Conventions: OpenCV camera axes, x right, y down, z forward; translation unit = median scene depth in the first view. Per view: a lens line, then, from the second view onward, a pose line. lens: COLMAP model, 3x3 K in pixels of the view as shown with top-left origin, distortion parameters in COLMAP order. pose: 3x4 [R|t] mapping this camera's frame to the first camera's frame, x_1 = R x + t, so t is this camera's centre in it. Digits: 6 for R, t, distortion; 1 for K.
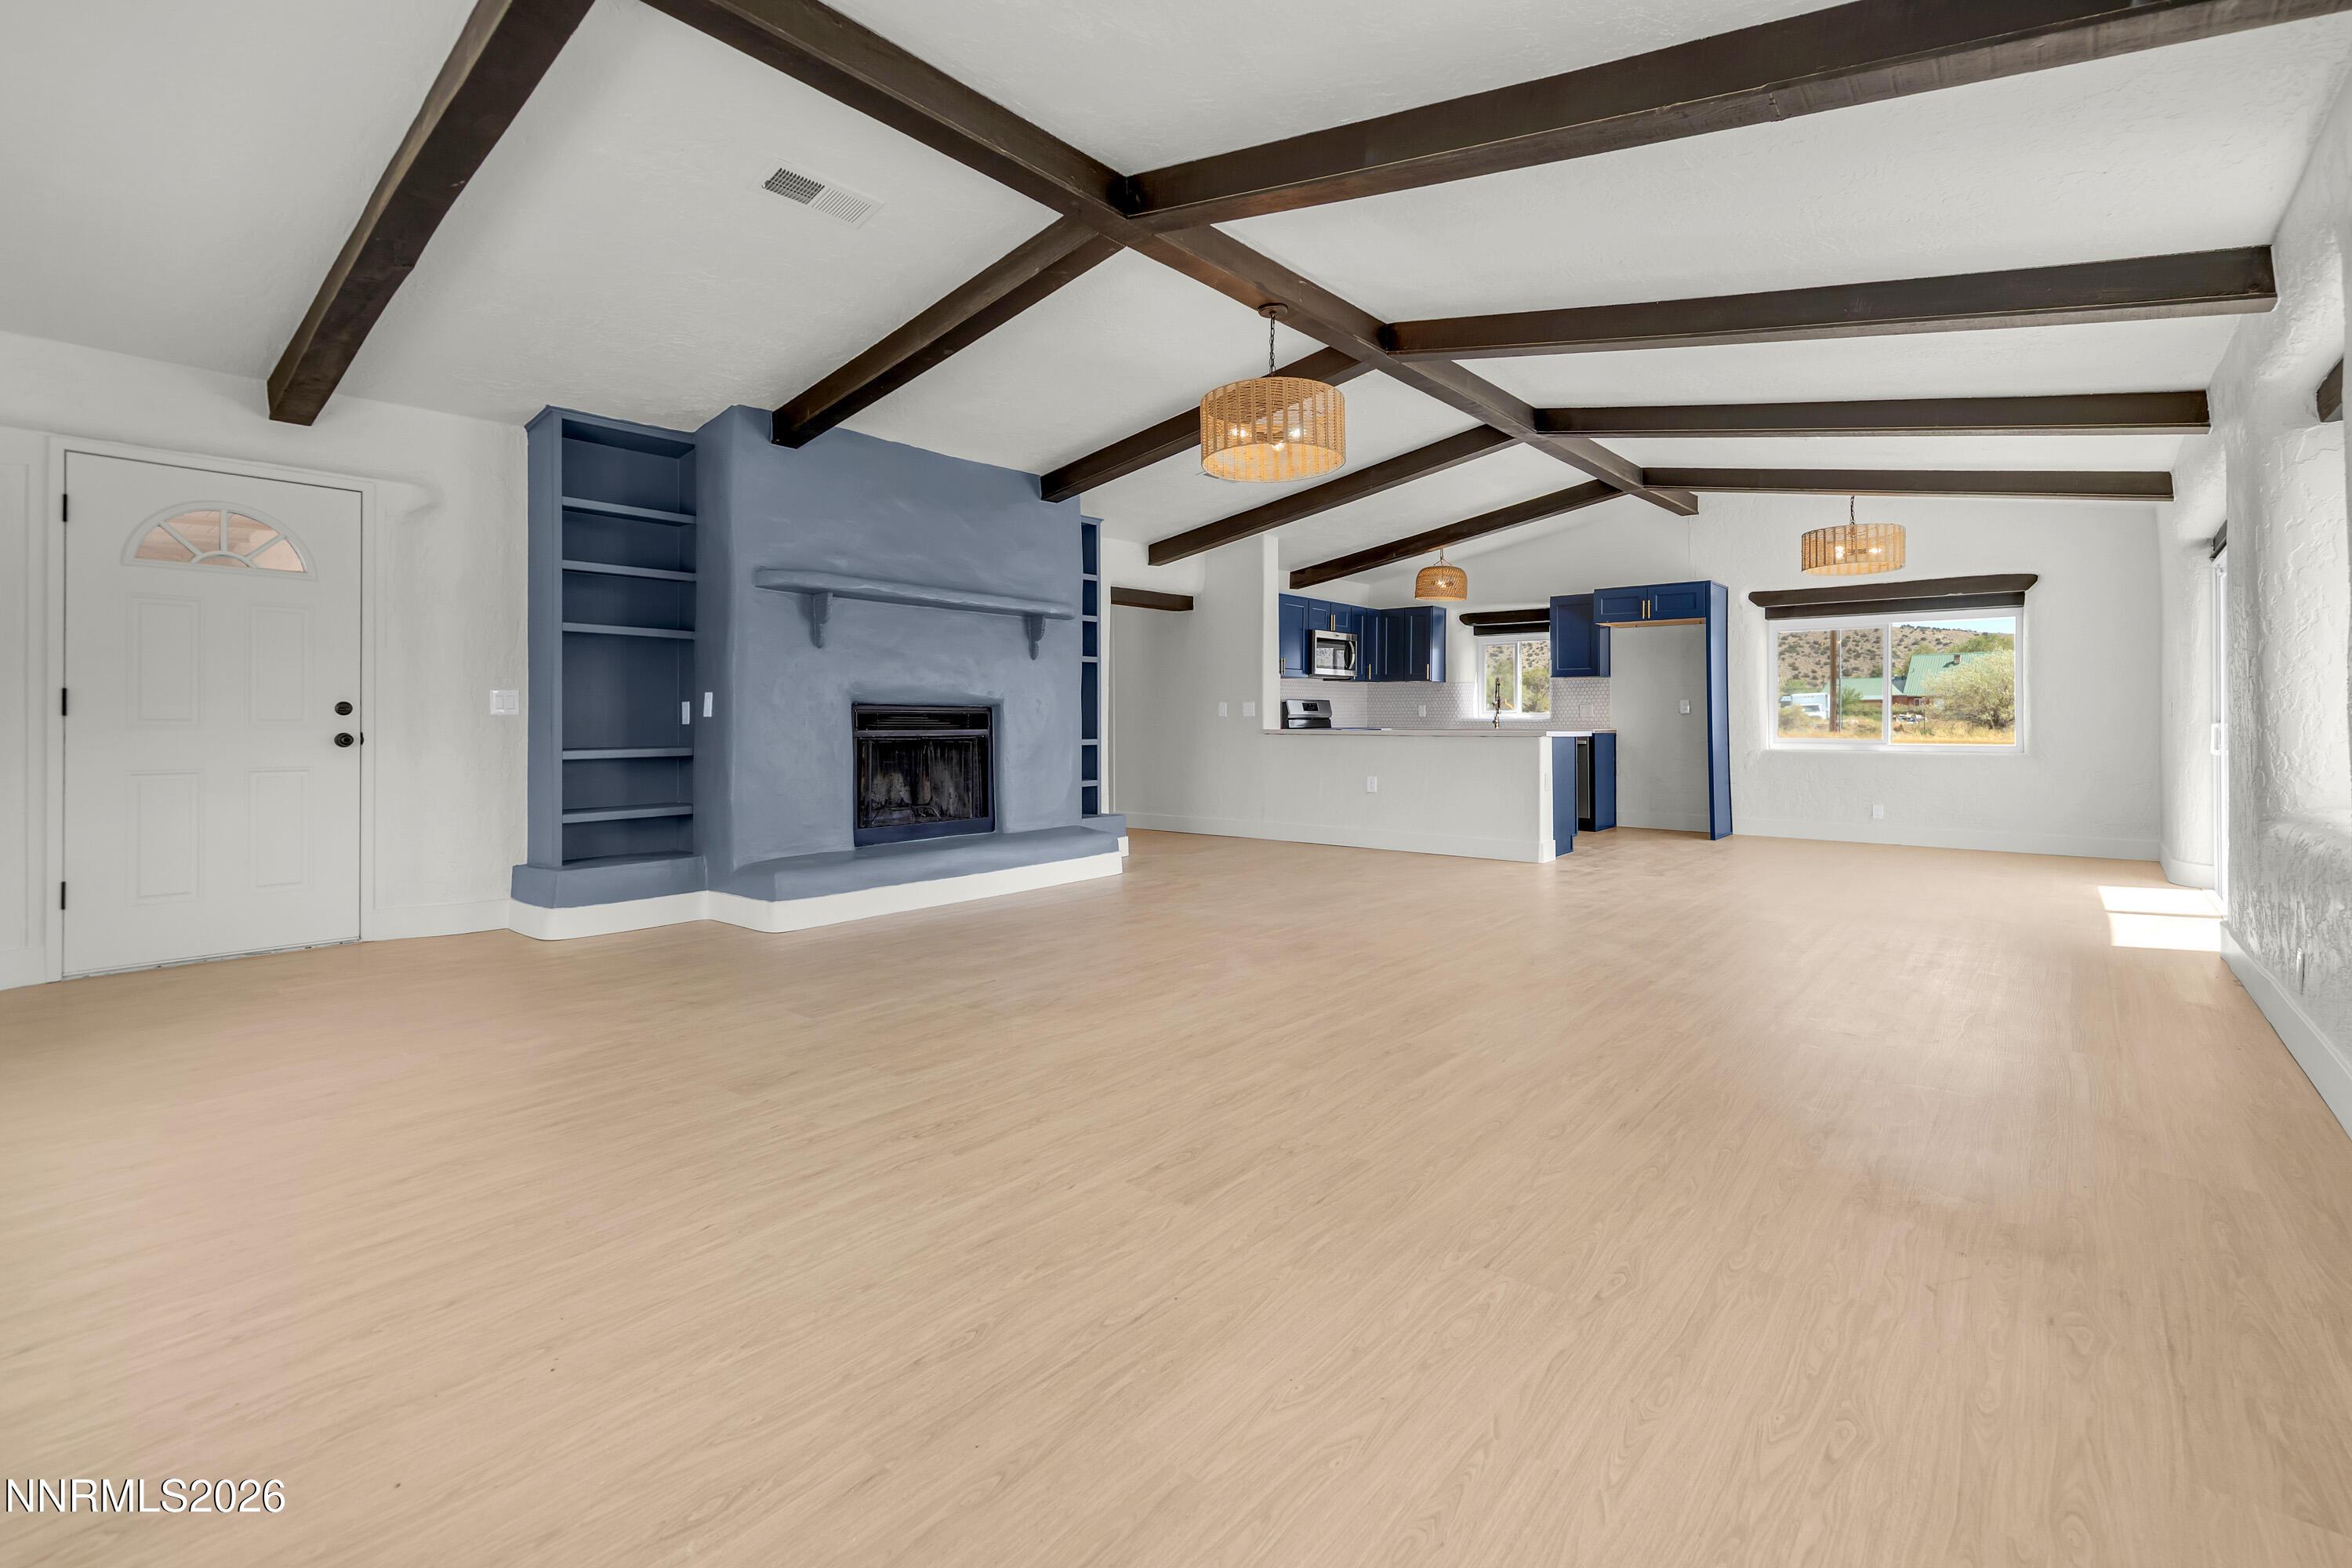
lens RADIAL K [[1044.1, 0, 1168.5], [0, 1044.1, 695.9], [0, 0, 1]] dist [-0.001291, -0.000427]
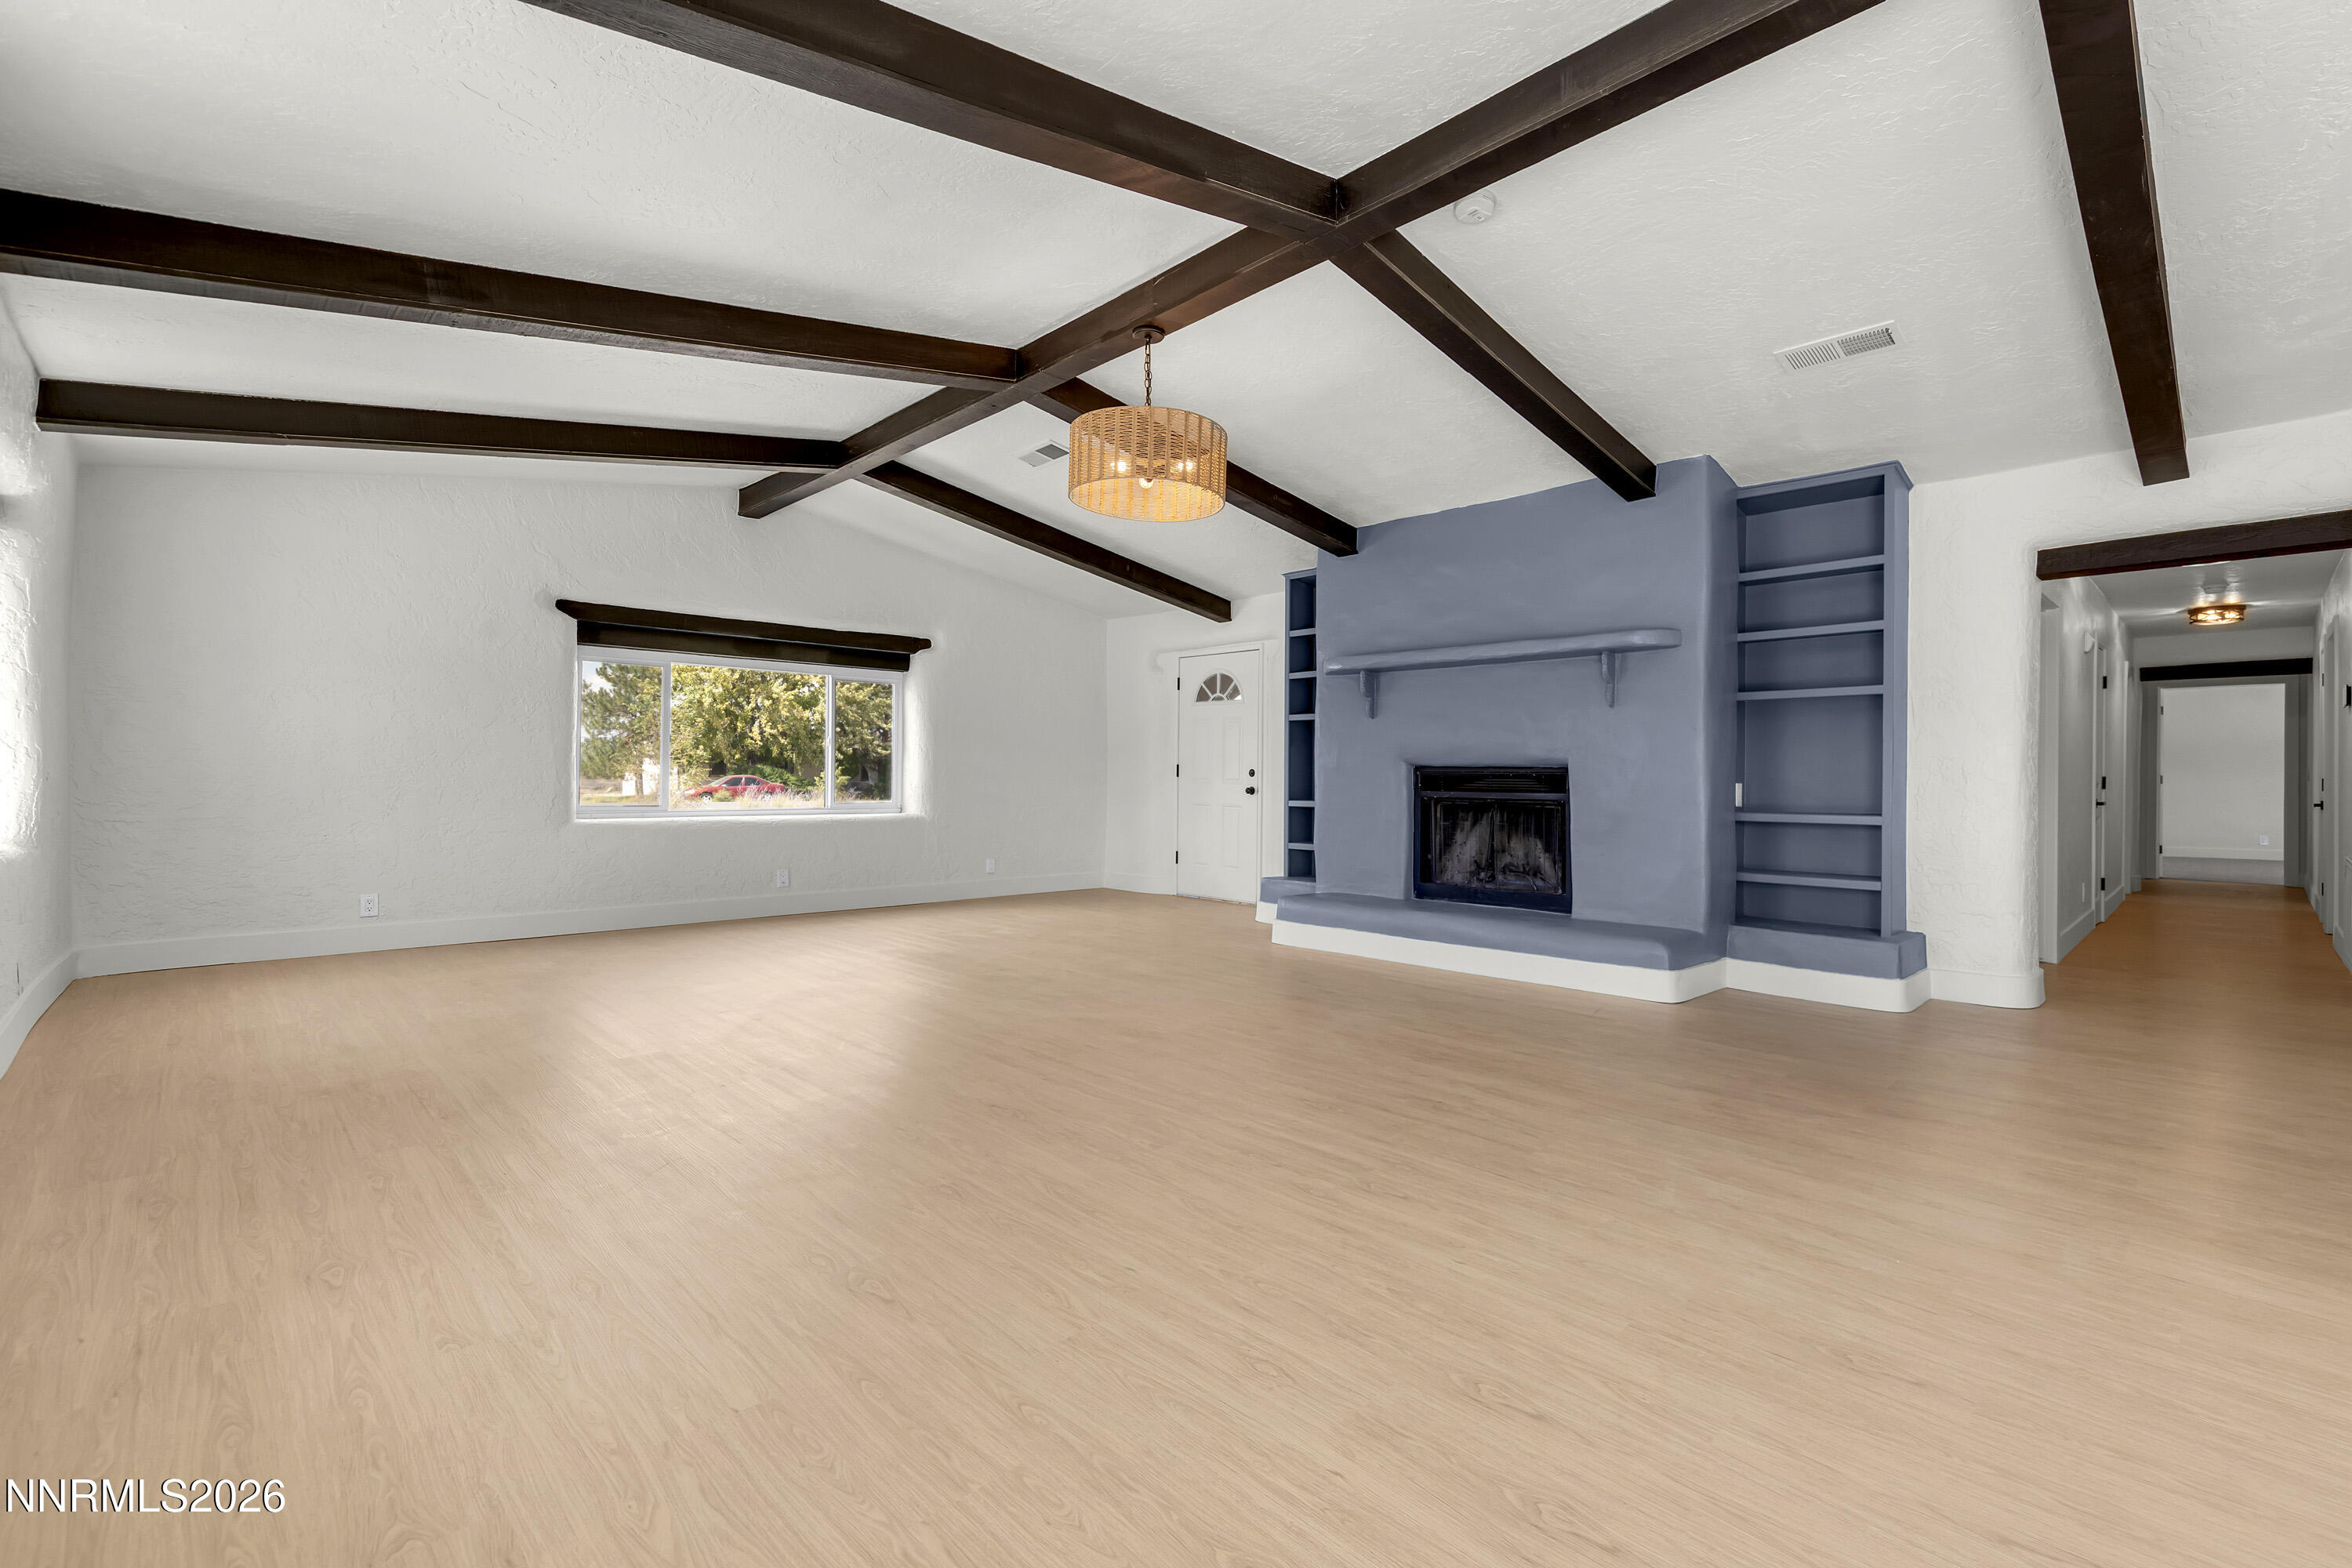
lens RADIAL K [[990.3, 0, 1185.2], [0, 990.3, 776.7], [0, 0, 1]] dist [0.000068, -0.000041]
pose [[-0.093597, -0.002726, -0.995606, 0.737730], [0.013118, 0.999906, -0.003971, 0.019173], [0.995524, -0.013432, -0.093552, 0.845910]]
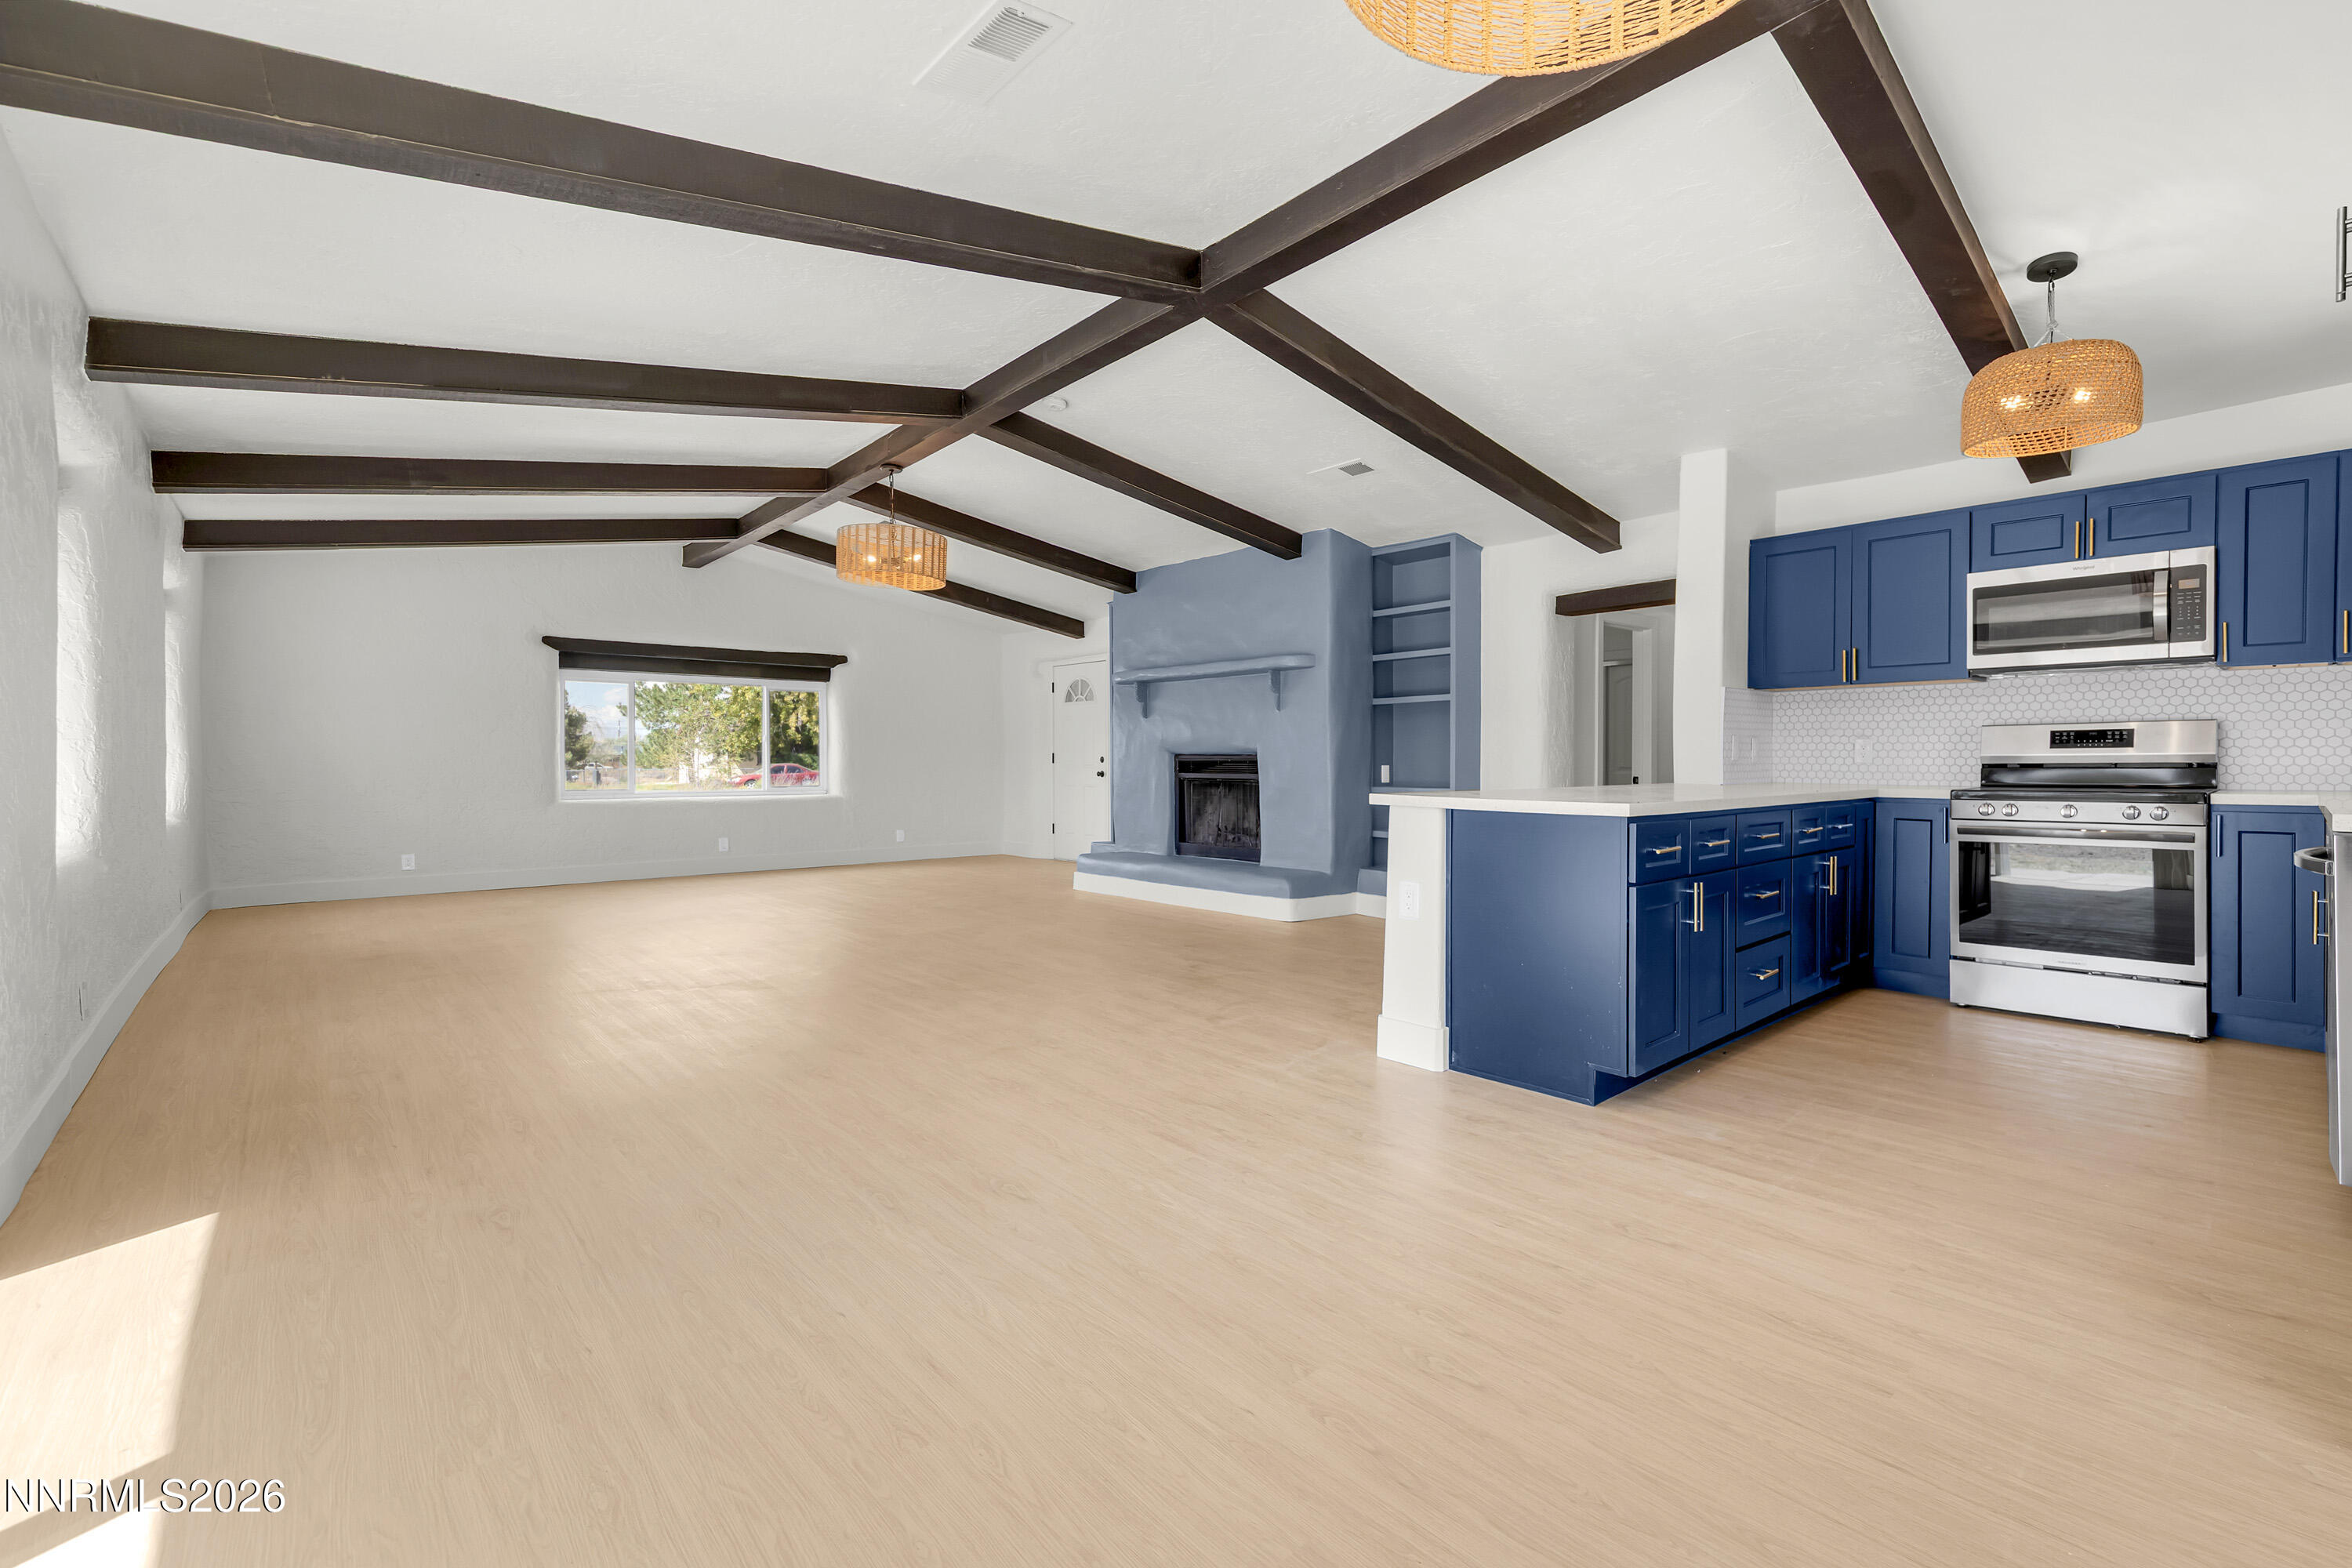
lens RADIAL K [[972.3, 0, 1176.0], [0, 972.3, 784.0], [0, 0, 1]] dist [0.006913, 0.000231]
pose [[-0.140917, 0.022573, -0.989764, 1.006168], [0.023271, 0.999539, 0.019483, 0.021701], [0.989748, -0.020288, -0.141378, 1.172818]]
